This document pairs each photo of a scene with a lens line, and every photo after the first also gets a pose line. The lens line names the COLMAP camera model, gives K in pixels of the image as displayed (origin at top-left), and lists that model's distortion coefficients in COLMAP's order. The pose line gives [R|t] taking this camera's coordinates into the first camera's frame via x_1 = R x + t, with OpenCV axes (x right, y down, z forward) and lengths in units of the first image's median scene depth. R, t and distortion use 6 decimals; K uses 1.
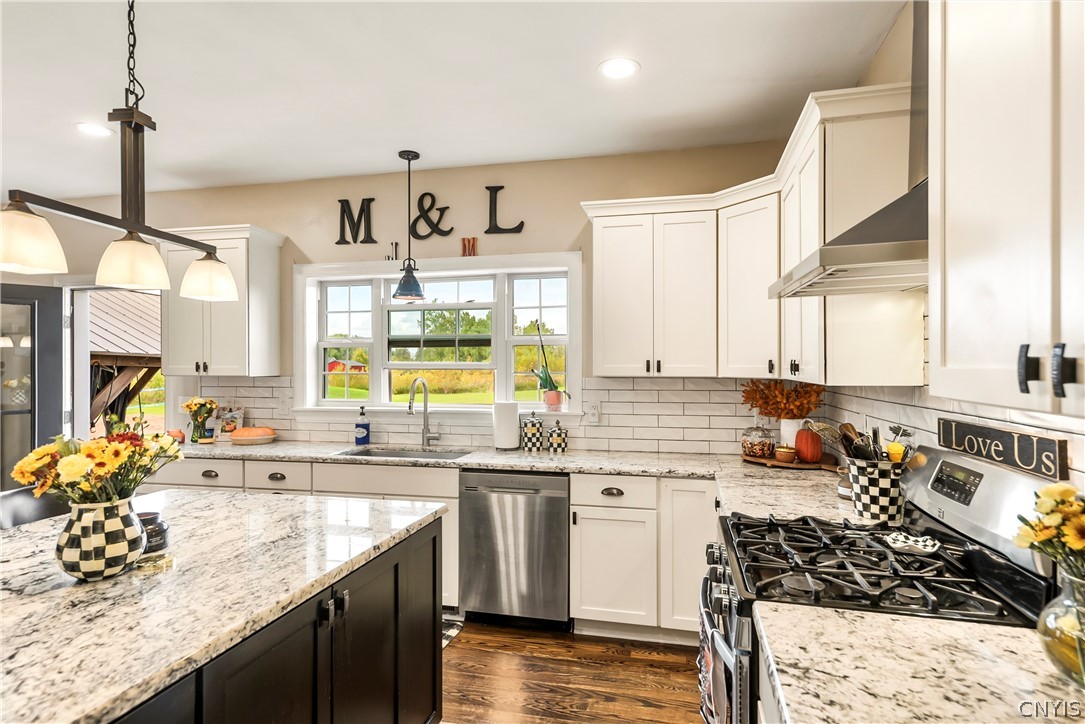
lens RADIAL K [[601.4, 0, 538.9], [0, 601.4, 366.4], [0, 0, 1]] dist [0.023218, -0.000128]
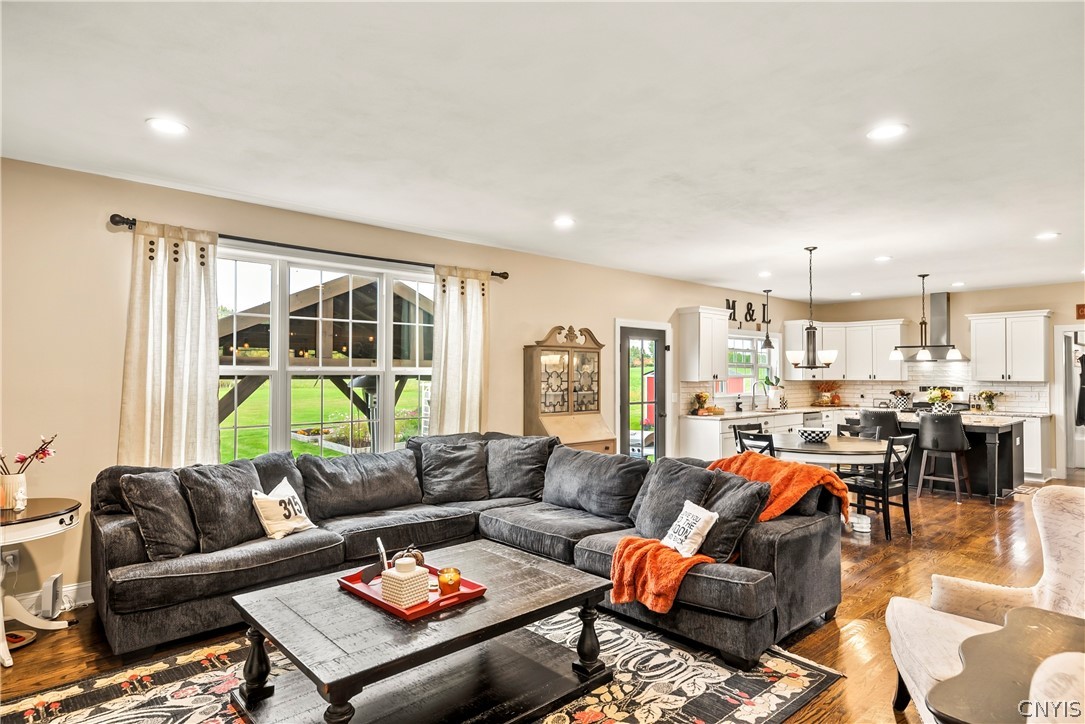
lens RADIAL K [[601.4, 0, 543.1], [0, 601.4, 361.2], [0, 0, 1]] dist [0.023218, -0.000128]
pose [[0.549337, 0.019562, 0.835372, -2.581476], [0.000928, 0.999711, -0.024020, -0.005401], [-0.835601, 0.013970, 0.549160, 0.393232]]
